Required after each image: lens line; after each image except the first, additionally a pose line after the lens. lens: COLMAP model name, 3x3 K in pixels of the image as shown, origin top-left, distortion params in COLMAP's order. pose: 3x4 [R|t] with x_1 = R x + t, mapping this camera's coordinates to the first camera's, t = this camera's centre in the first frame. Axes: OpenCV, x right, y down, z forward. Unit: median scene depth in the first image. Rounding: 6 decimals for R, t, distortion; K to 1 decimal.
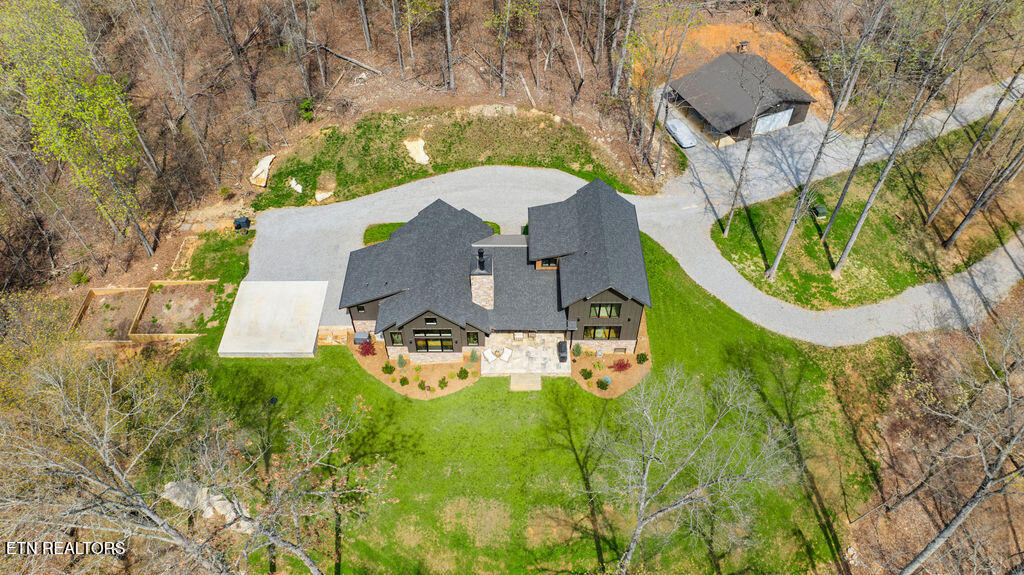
lens RADIAL K [[720.3, 0, 512.0], [0, 720.3, 287.5], [0, 0, 1]] dist [-0.013001, -0.001261]
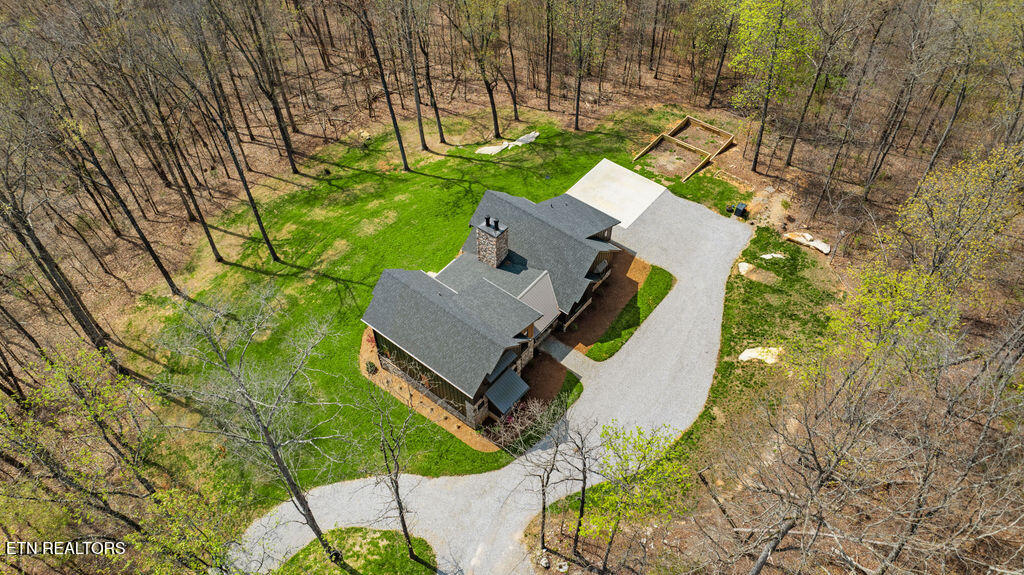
lens RADIAL K [[720.3, 0, 512.0], [0, 720.3, 287.5], [0, 0, 1]] dist [-0.013001, -0.001261]
pose [[-0.627883, 0.588842, -0.508948, 0.423790], [-0.579997, 0.082059, 0.810475, -0.714628], [0.519006, 0.804072, 0.290003, 0.590951]]
